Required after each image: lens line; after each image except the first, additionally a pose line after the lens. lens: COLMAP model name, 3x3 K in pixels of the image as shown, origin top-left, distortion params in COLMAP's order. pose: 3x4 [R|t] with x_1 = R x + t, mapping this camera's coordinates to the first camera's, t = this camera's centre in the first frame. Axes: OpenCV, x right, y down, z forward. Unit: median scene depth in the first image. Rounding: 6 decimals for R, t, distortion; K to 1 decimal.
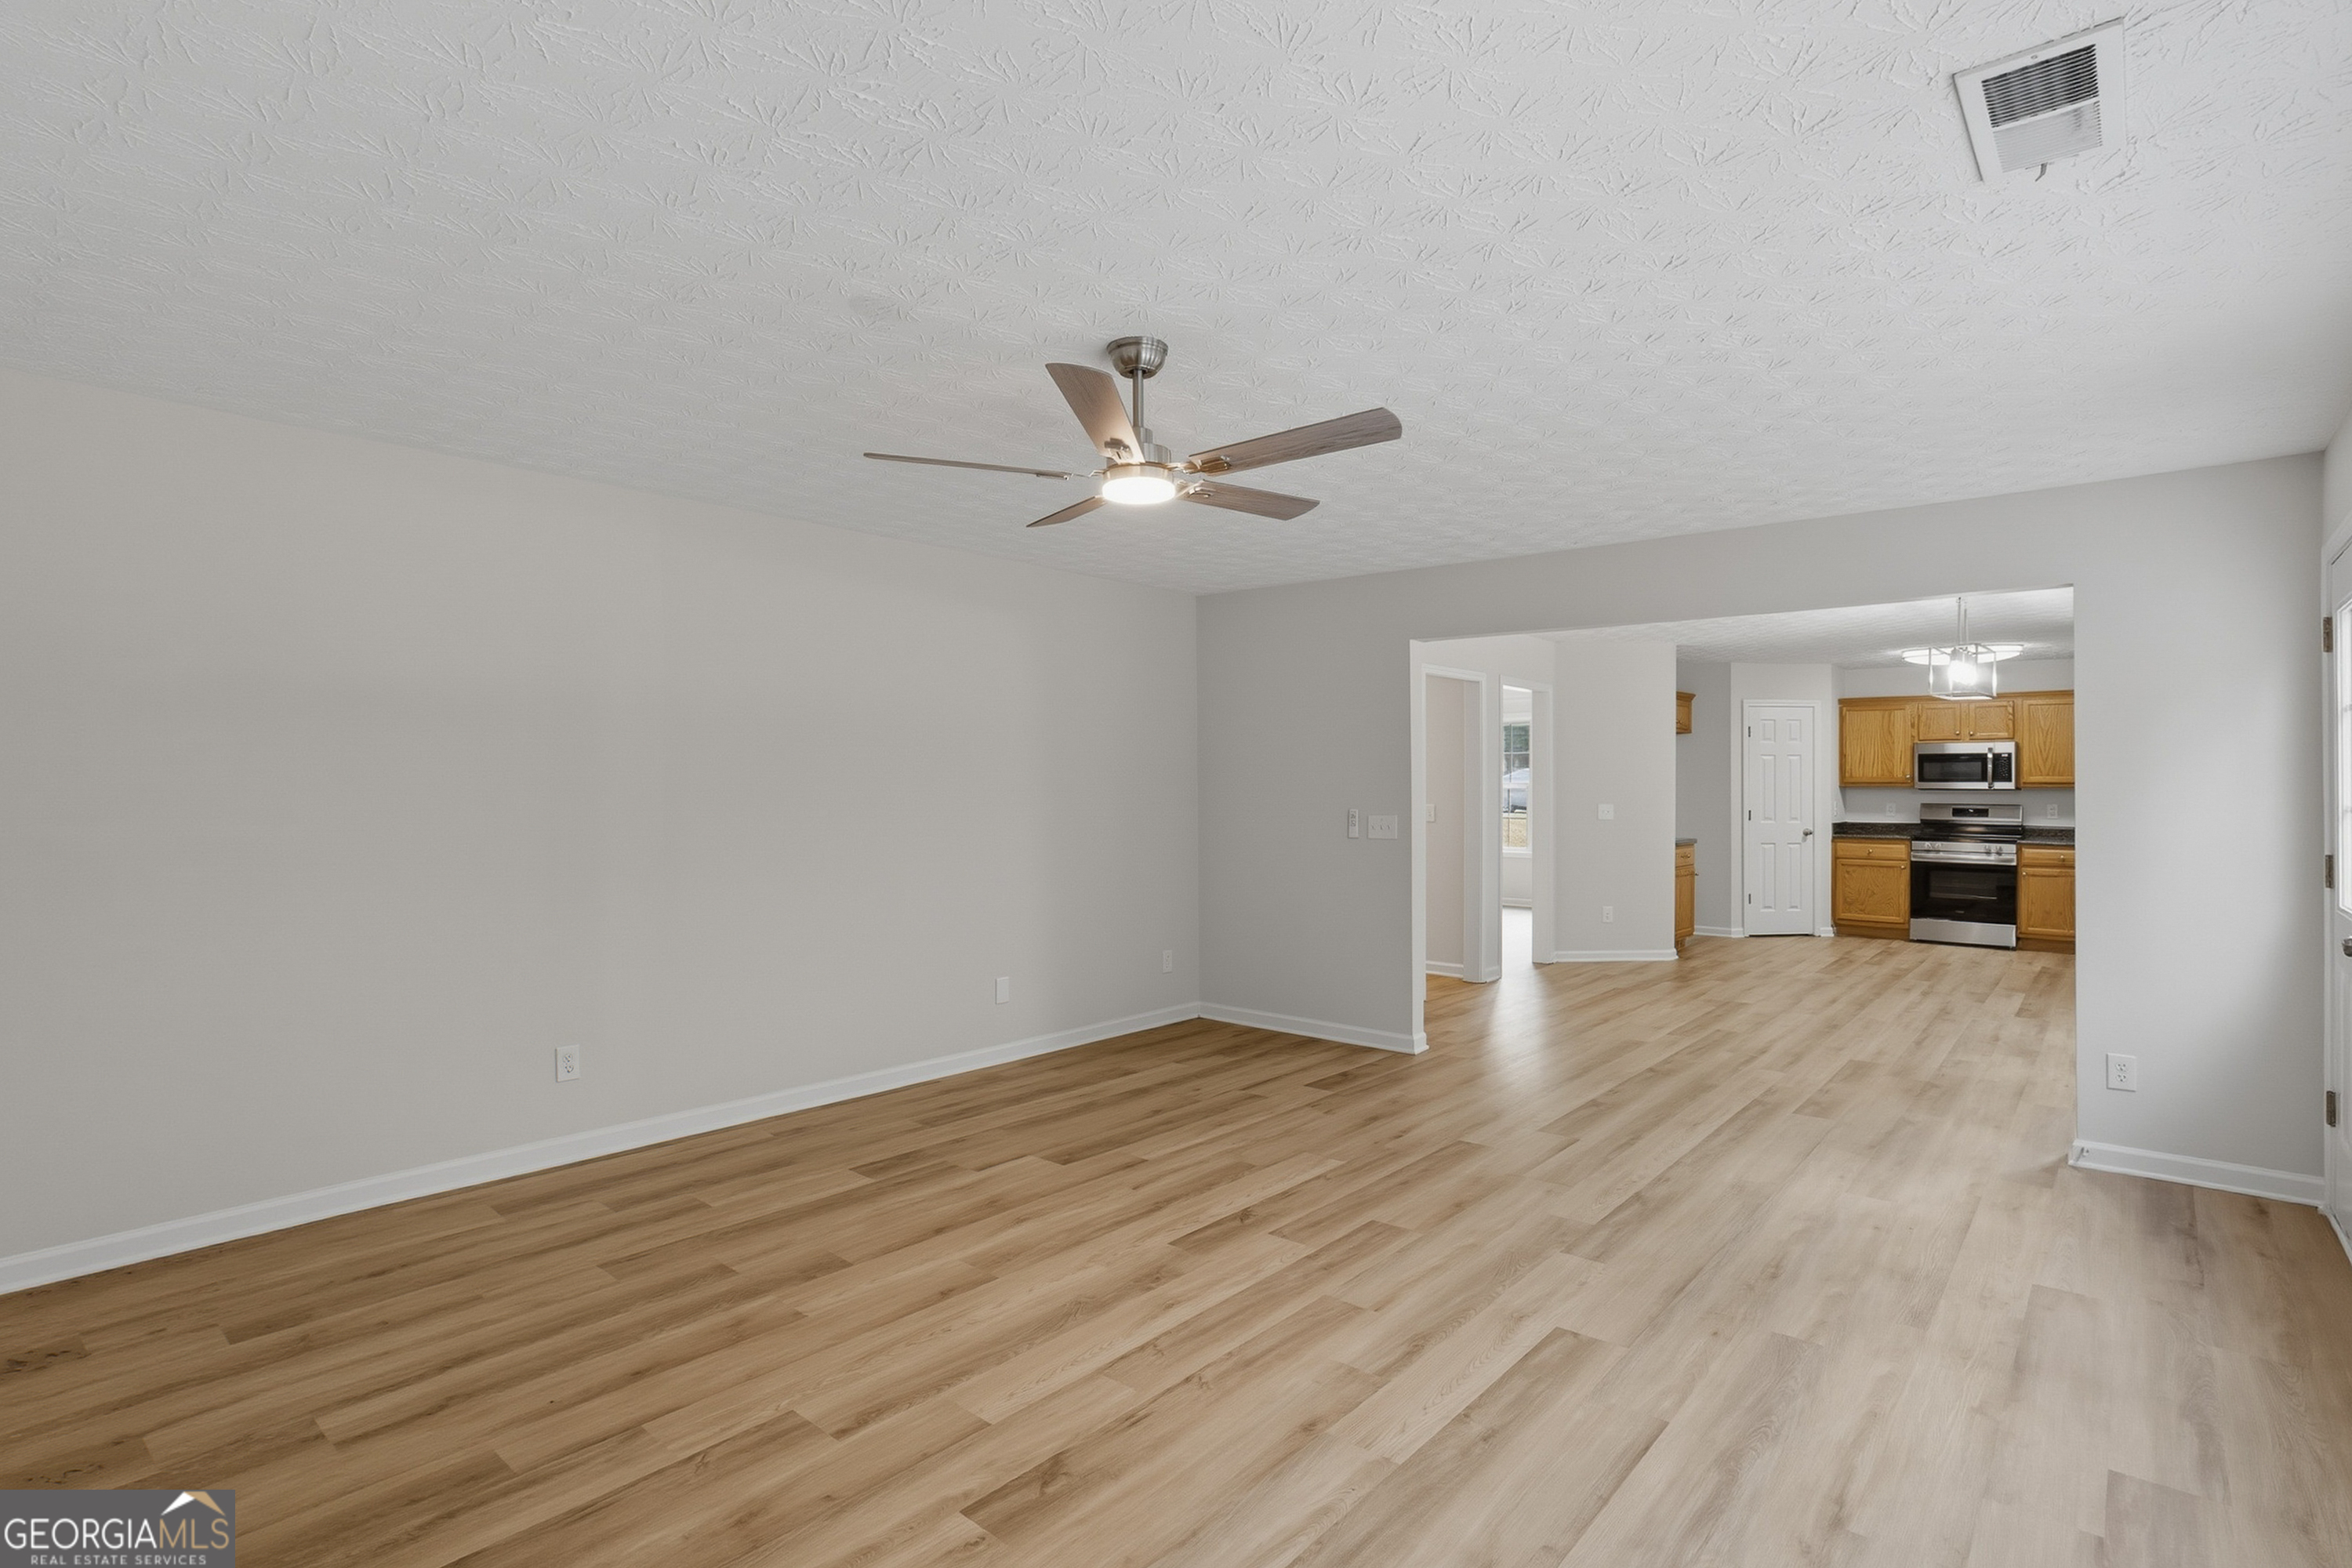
lens RADIAL K [[1133.1, 0, 1139.2], [0, 1133.1, 789.0], [0, 0, 1]] dist [-0.051731, 0.006734]
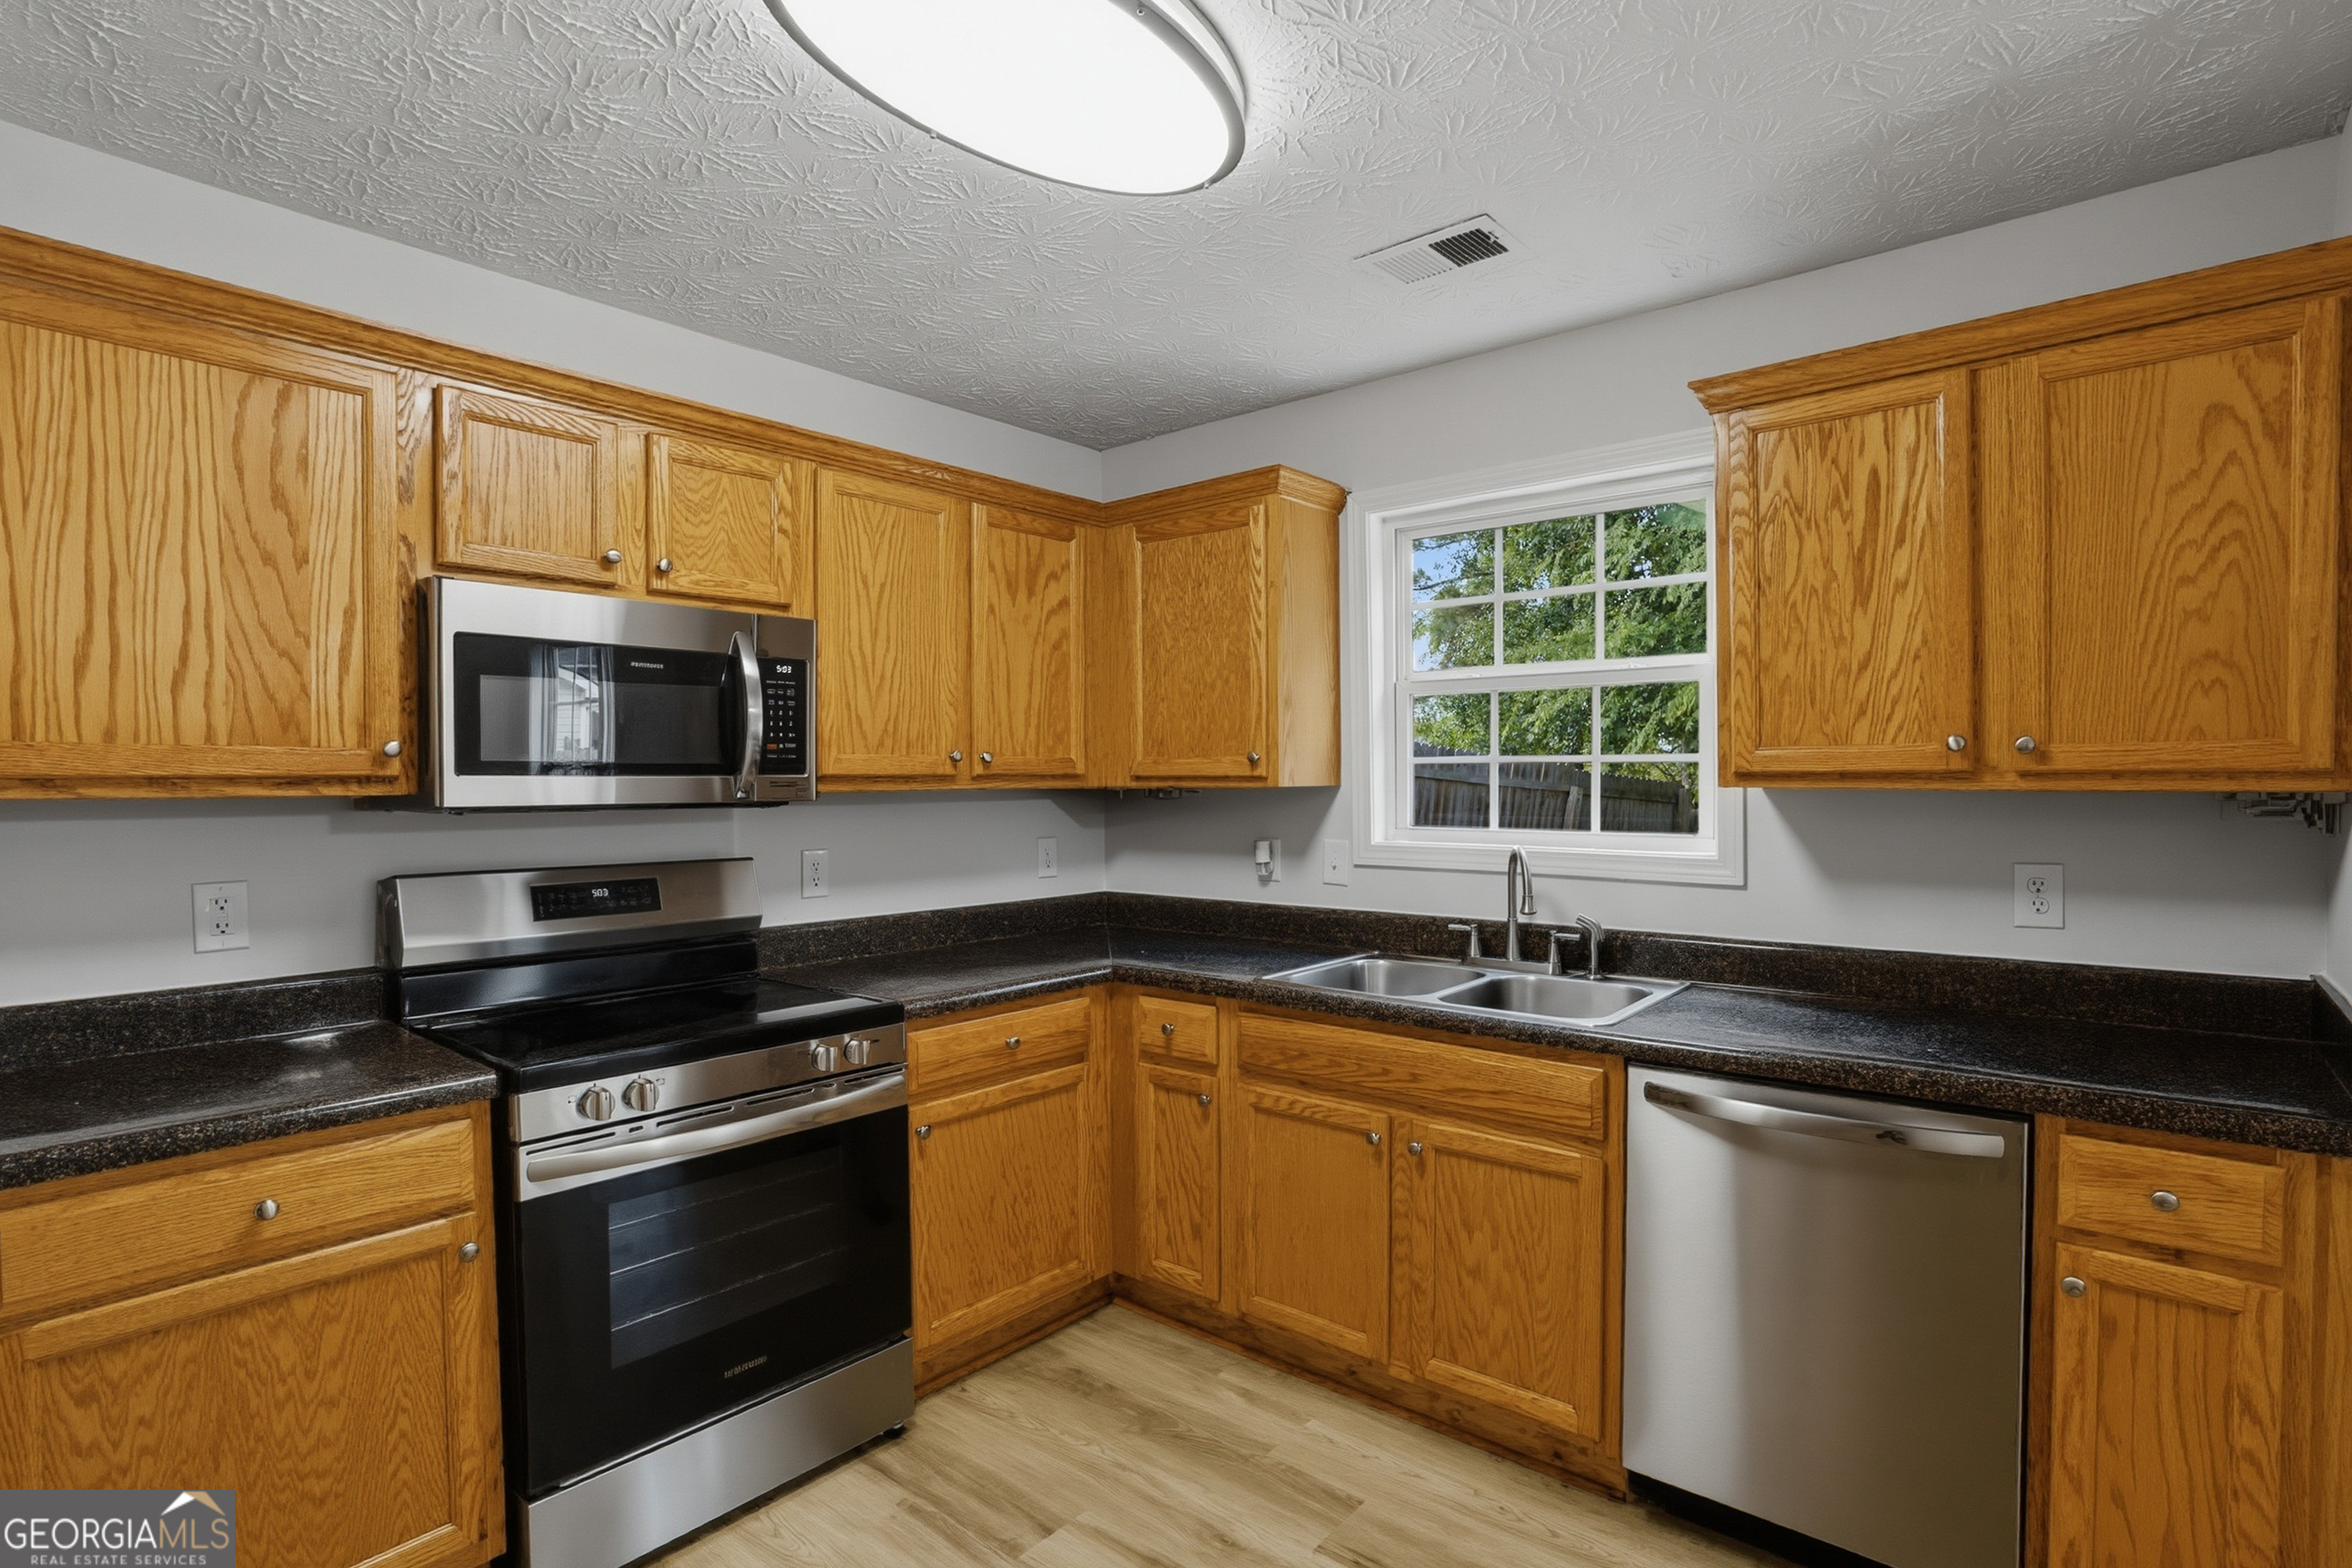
lens RADIAL K [[1133.1, 0, 1193.3], [0, 1133.1, 800.8], [0, 0, 1]] dist [-0.051731, 0.006734]
pose [[-0.032793, -0.018083, 0.999299, 1.148703], [0.011314, 0.999766, 0.018463, -0.008454], [-0.999398, 0.011912, -0.032581, 1.993201]]
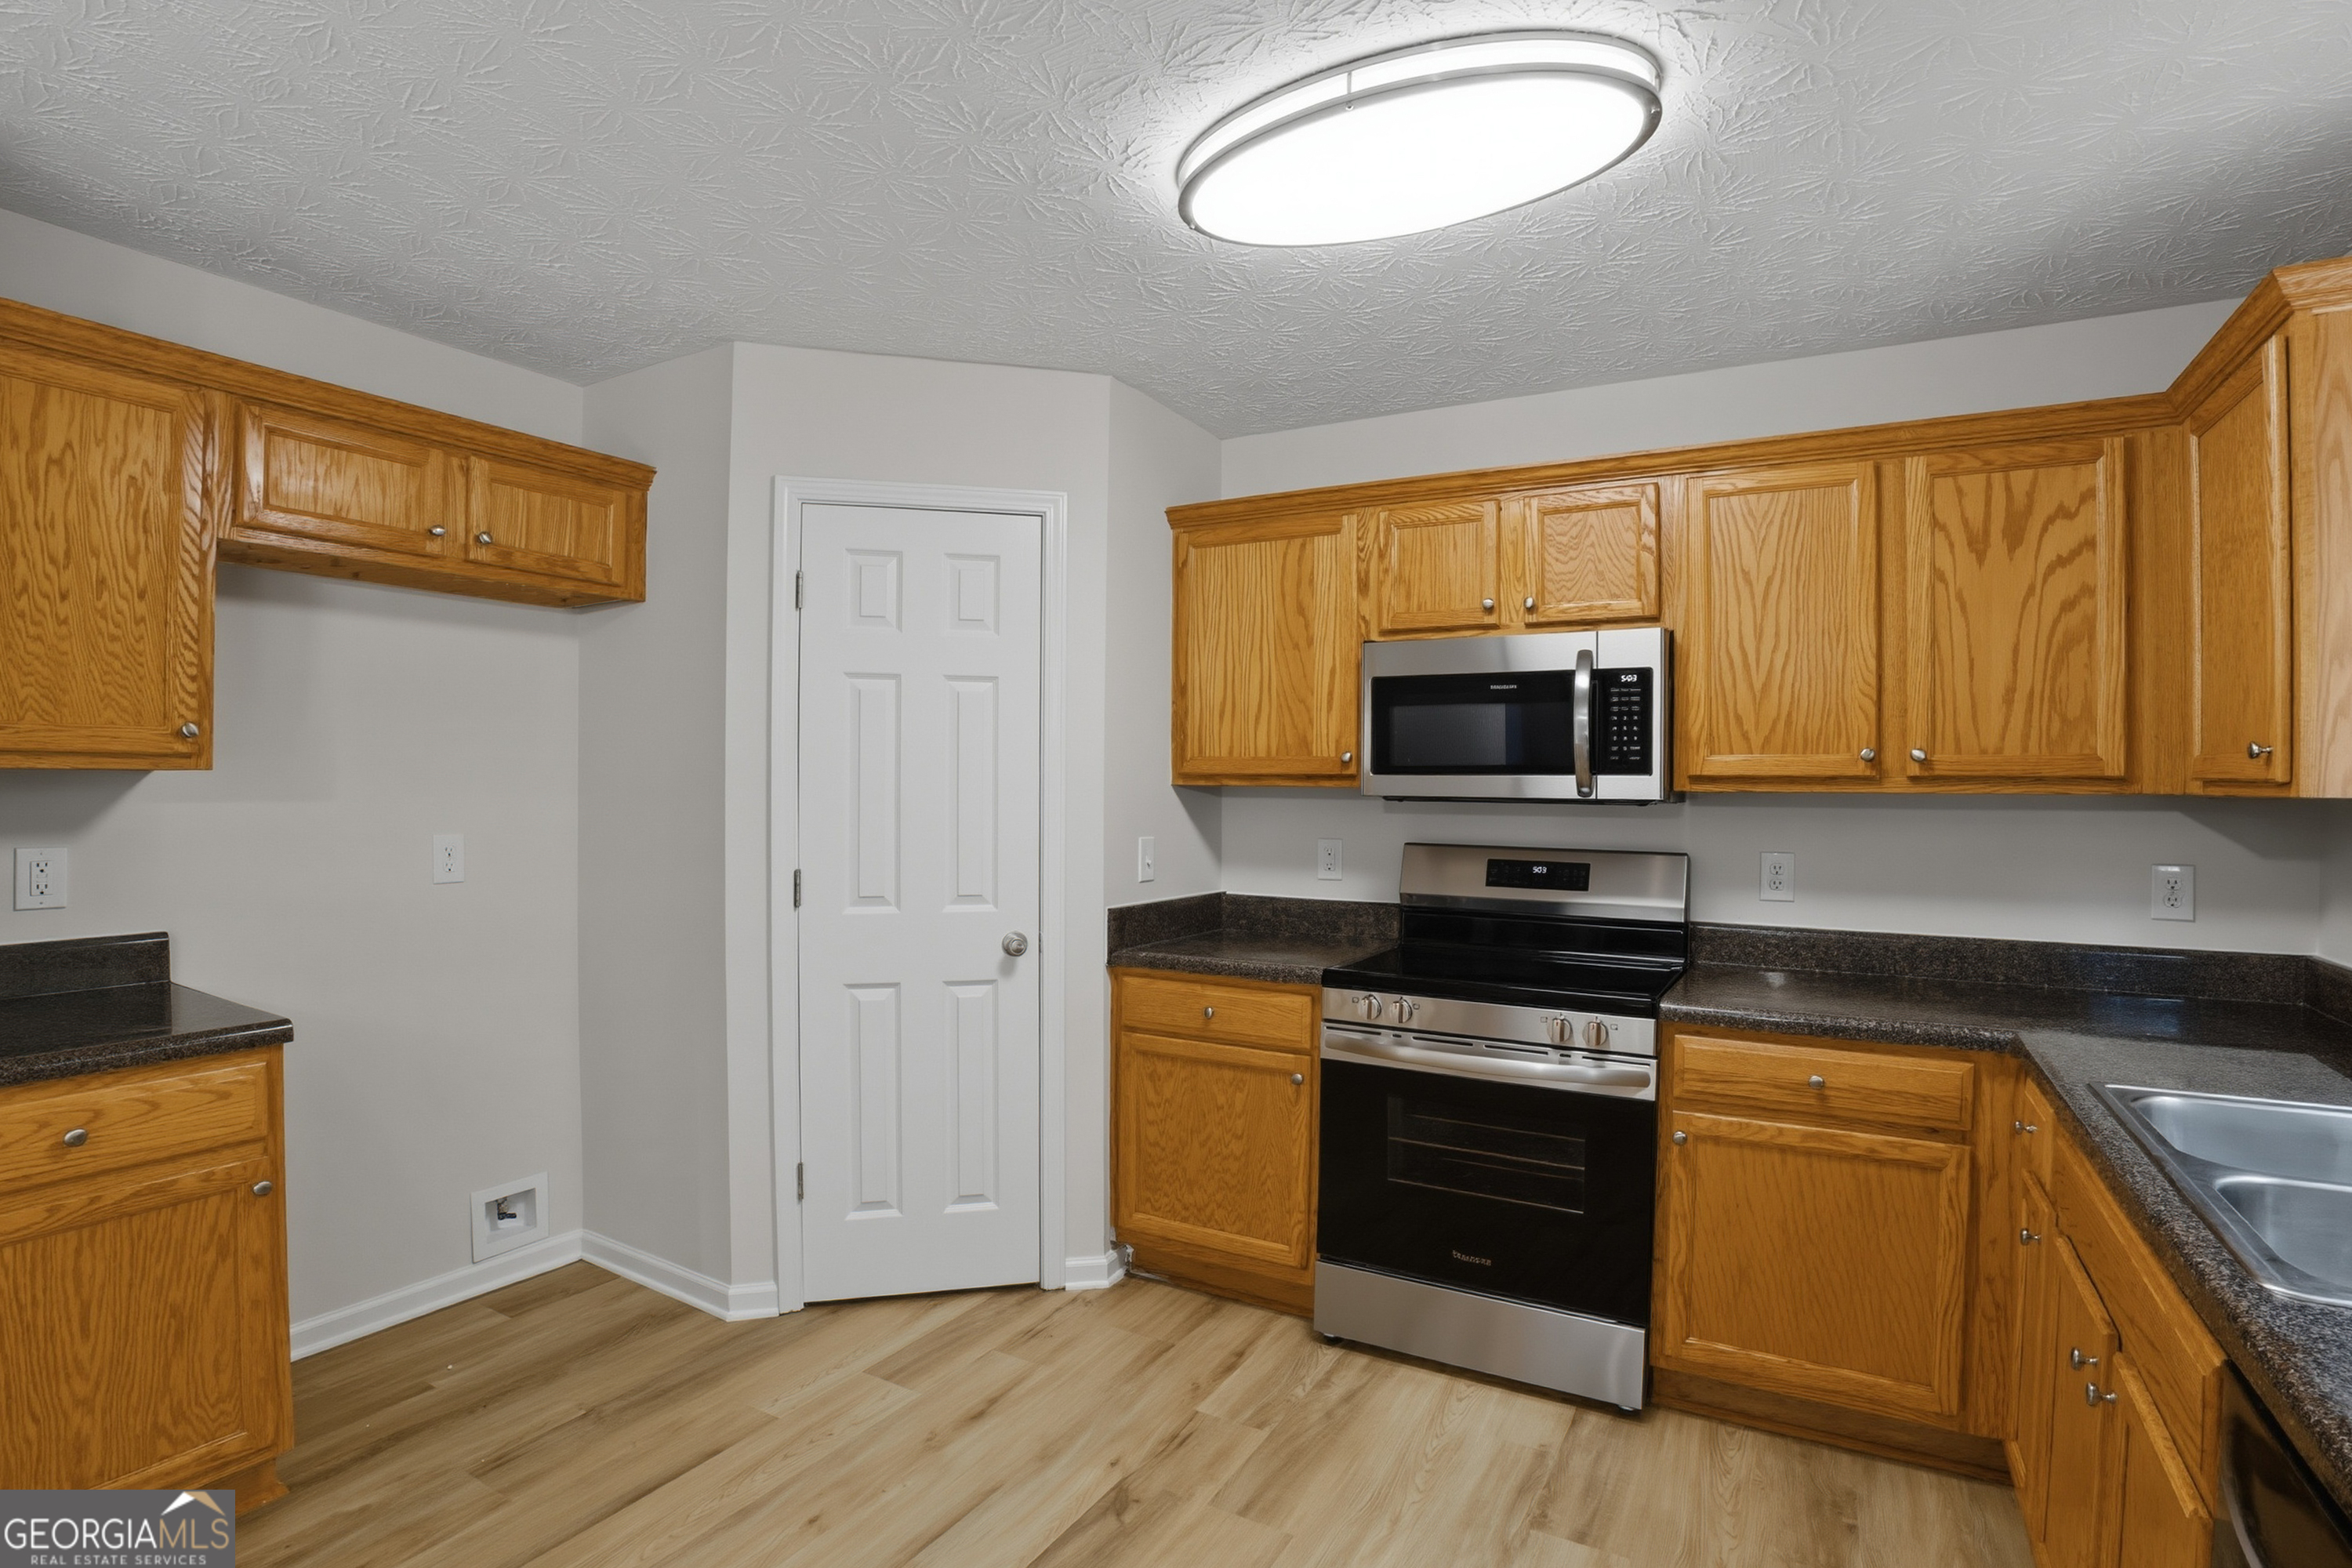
lens RADIAL K [[1133.1, 0, 1192.6], [0, 1133.1, 798.0], [0, 0, 1]] dist [-0.051731, 0.006734]
pose [[0.974380, 0.005039, 0.224853, 1.347981], [-0.007251, 0.999933, 0.009014, -0.004686], [-0.224793, -0.010413, 0.974351, 1.638171]]
